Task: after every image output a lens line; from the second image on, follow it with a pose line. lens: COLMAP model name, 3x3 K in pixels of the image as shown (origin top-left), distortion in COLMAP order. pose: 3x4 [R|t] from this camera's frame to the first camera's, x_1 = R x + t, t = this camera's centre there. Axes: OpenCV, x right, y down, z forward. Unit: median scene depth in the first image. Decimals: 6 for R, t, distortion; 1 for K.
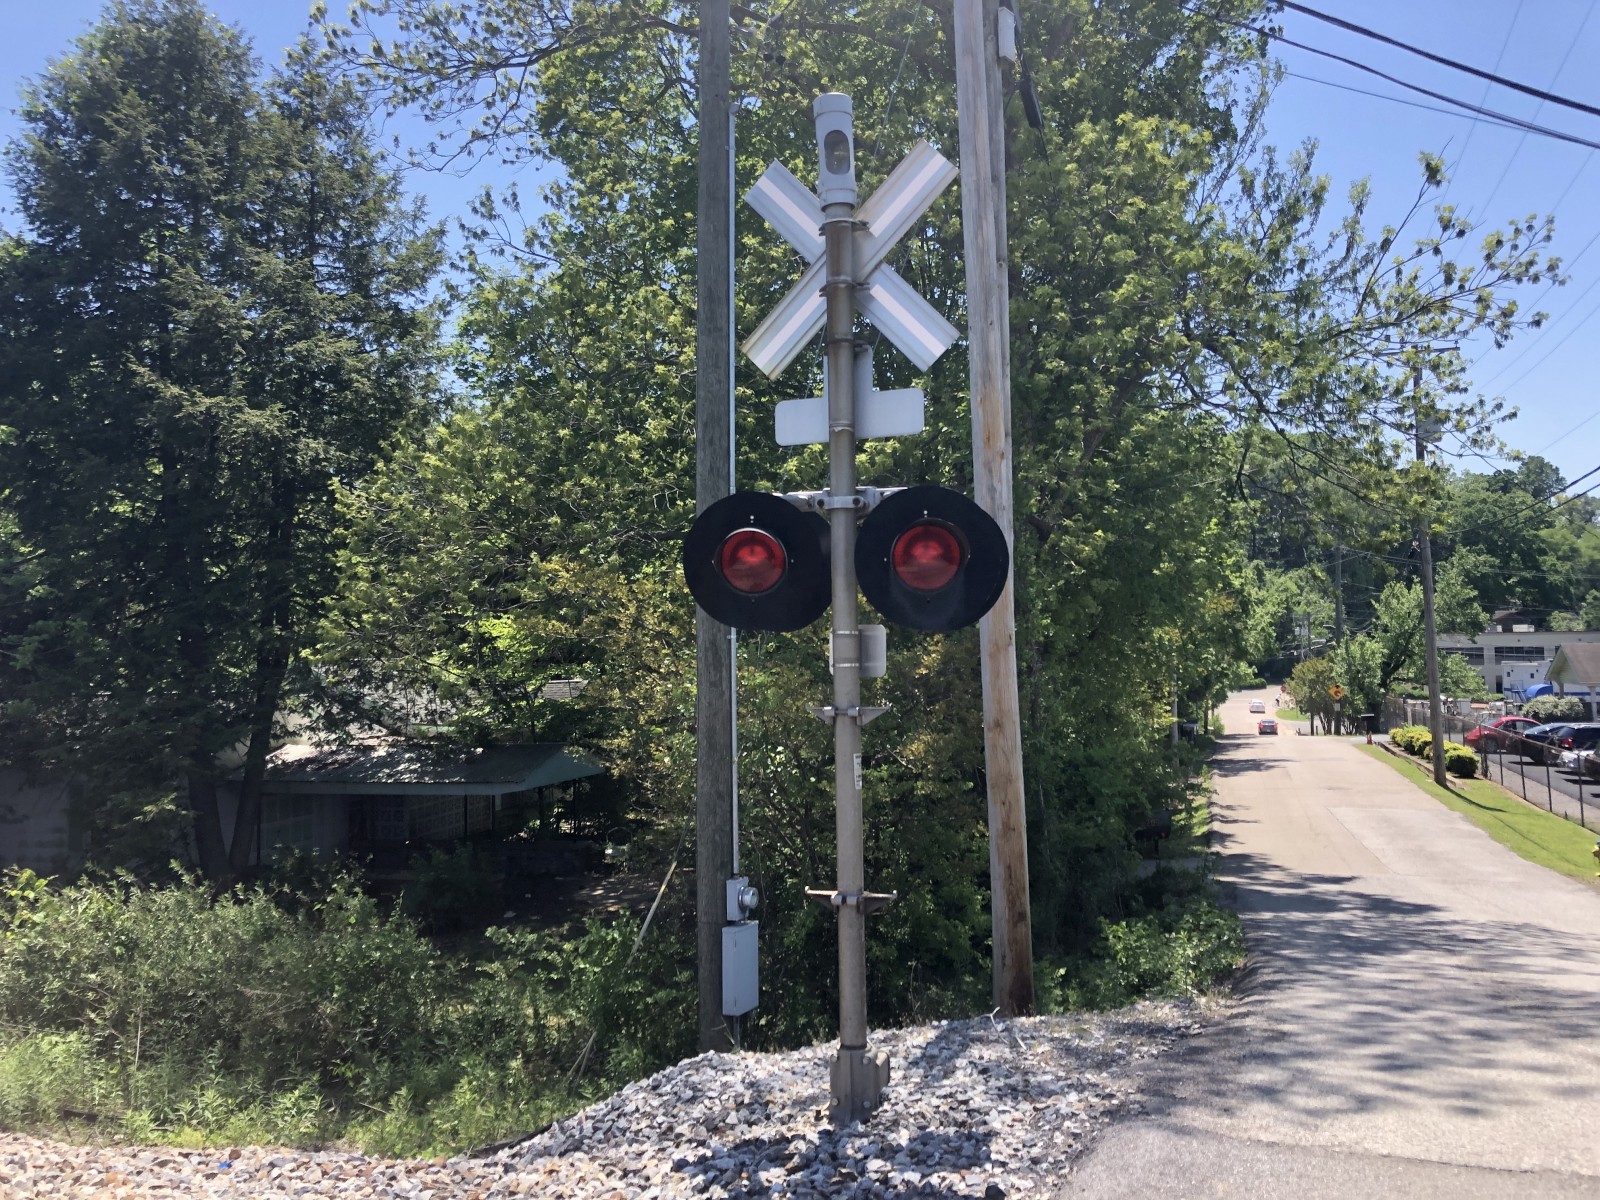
lens RADIAL K [[1320.5, 0, 795.3], [0, 1320.5, 578.9], [0, 0, 1]] dist [0.090388, -0.117306]
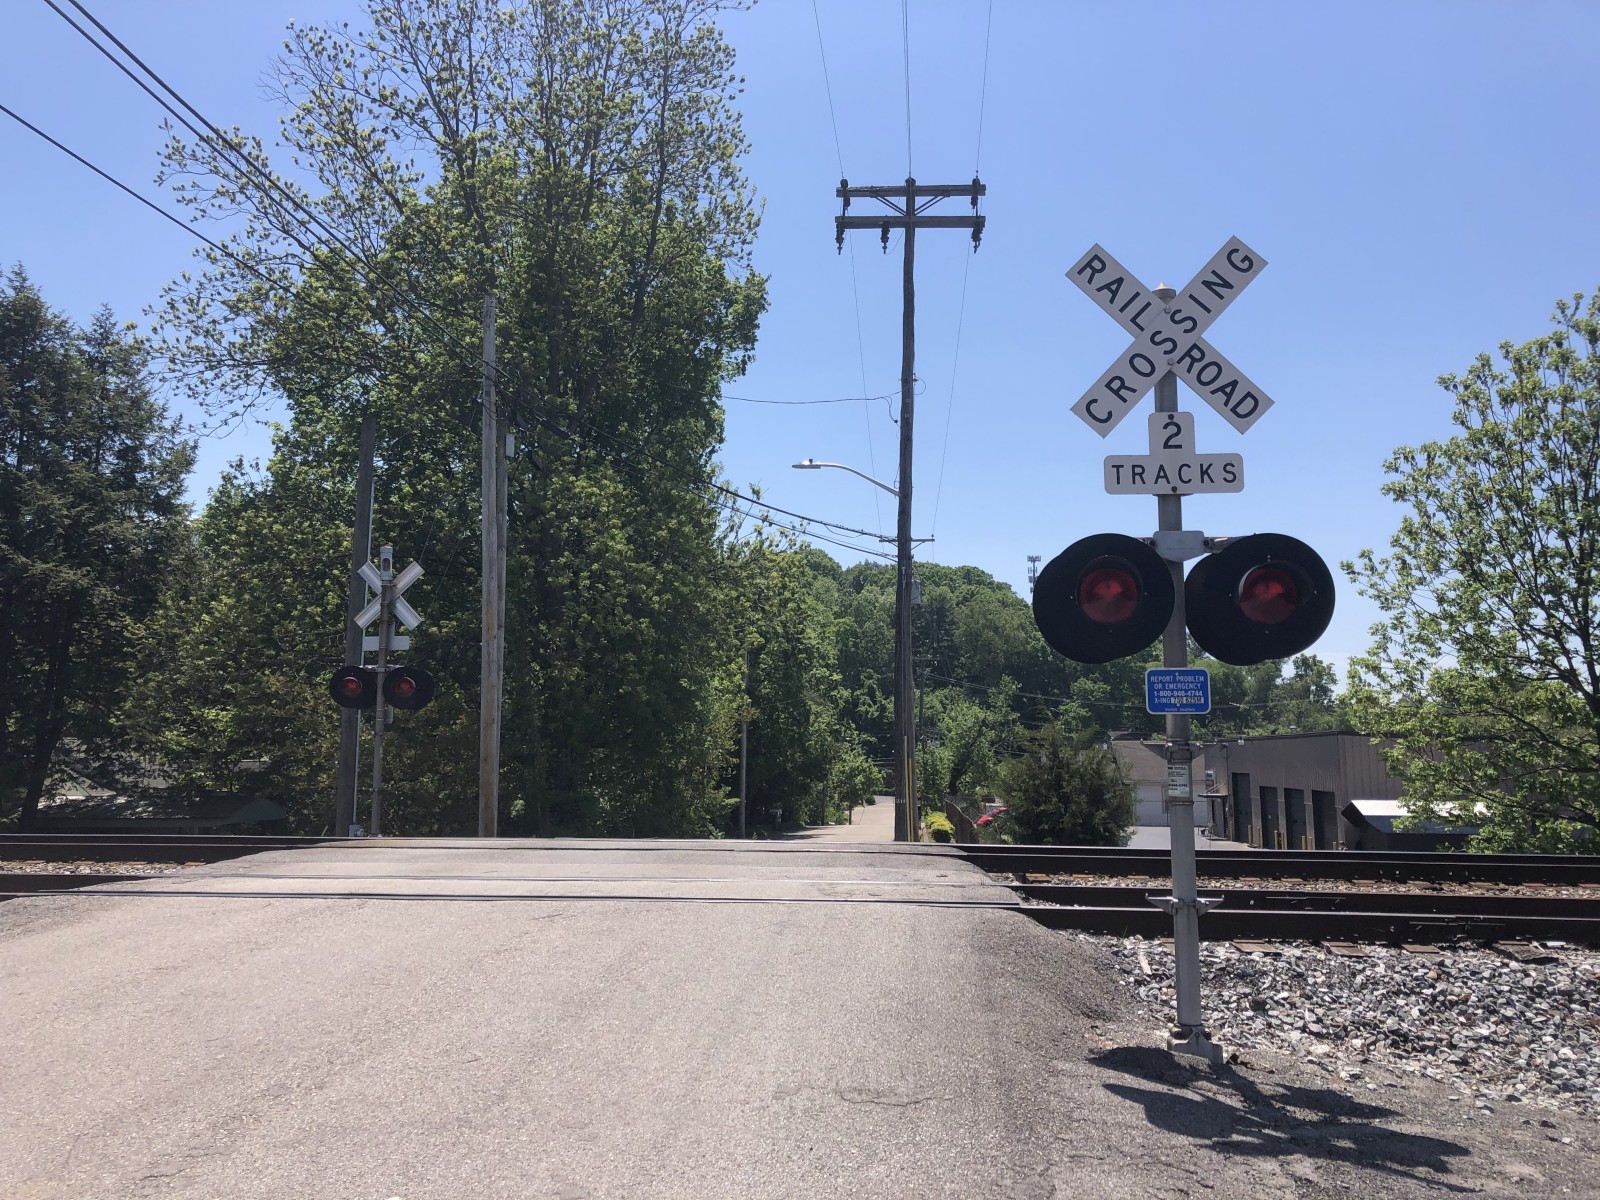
lens RADIAL K [[1320.5, 0, 795.3], [0, 1320.5, 578.9], [0, 0, 1]] dist [0.090388, -0.117306]
pose [[0.974892, 0.055014, 0.215774, 0.099139], [-0.037463, 0.995710, -0.084606, -0.013249], [-0.219502, 0.074398, 0.972771, -0.781915]]
